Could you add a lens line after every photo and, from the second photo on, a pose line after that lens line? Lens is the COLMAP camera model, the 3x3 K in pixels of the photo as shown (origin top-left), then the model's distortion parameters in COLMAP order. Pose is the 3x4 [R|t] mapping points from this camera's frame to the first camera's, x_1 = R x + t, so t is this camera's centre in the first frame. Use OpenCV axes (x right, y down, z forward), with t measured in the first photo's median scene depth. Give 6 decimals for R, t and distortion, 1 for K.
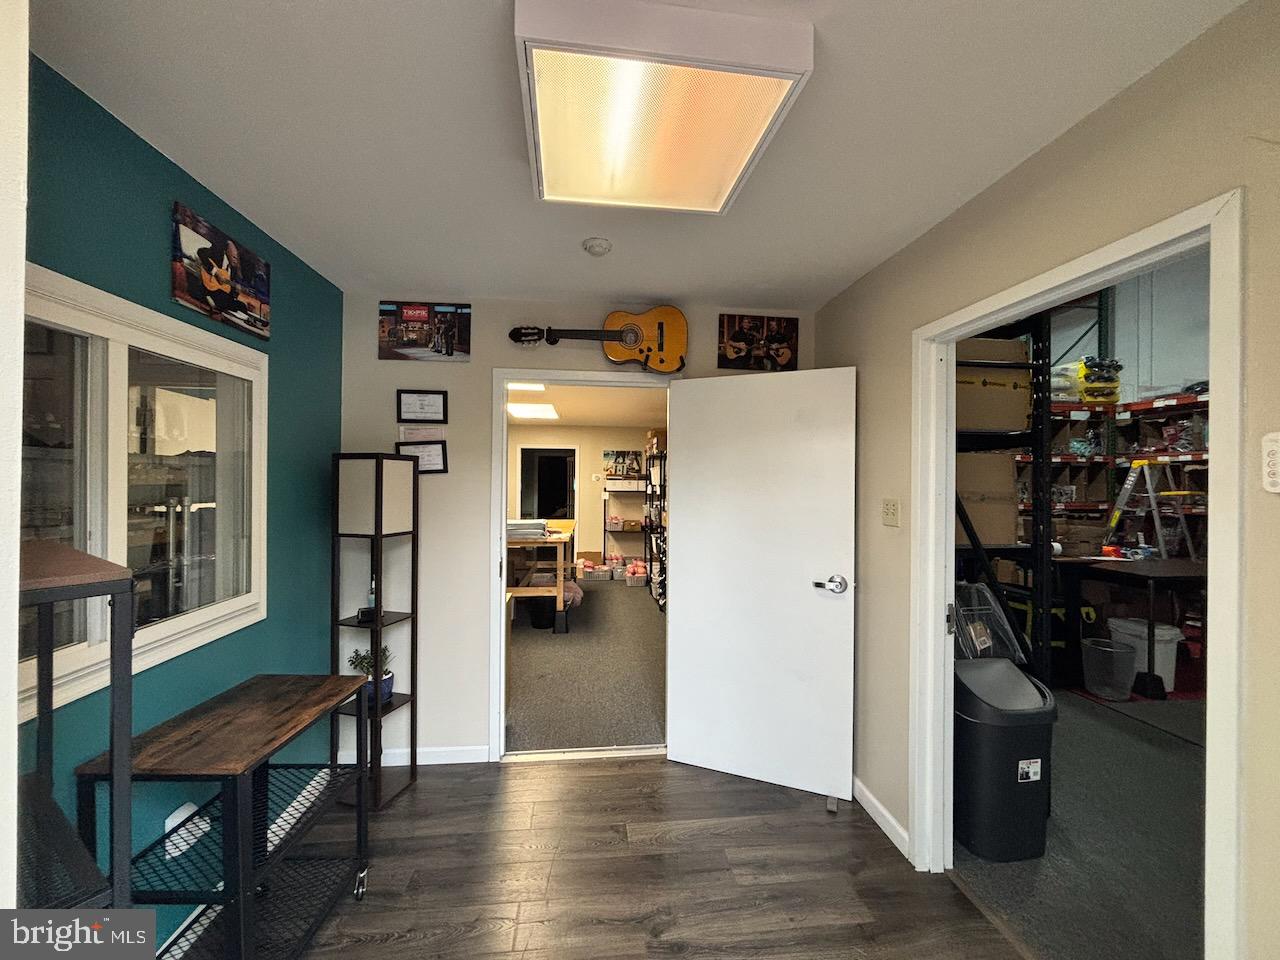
lens RADIAL K [[515.7, 0, 637.8], [0, 515.7, 478.8], [0, 0, 1]] dist [-0.000596, 0.000169]
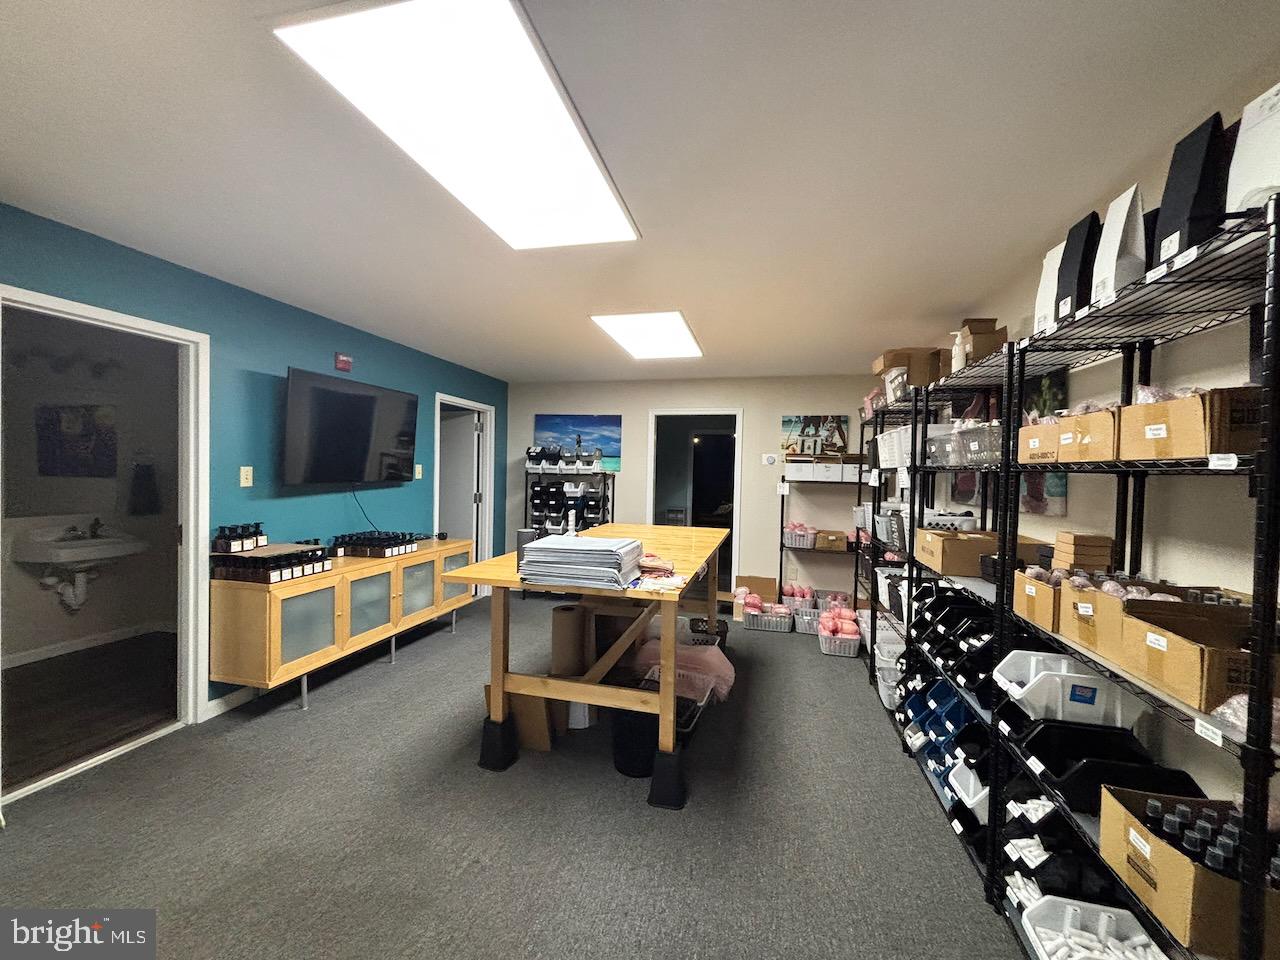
lens RADIAL K [[515.7, 0, 637.8], [0, 515.7, 478.8], [0, 0, 1]] dist [-0.000596, 0.000169]
pose [[0.940324, 0.017271, -0.339841, -0.018744], [-0.012152, 0.999778, 0.017184, 0.012814], [0.340063, -0.012029, 0.940326, 0.374119]]
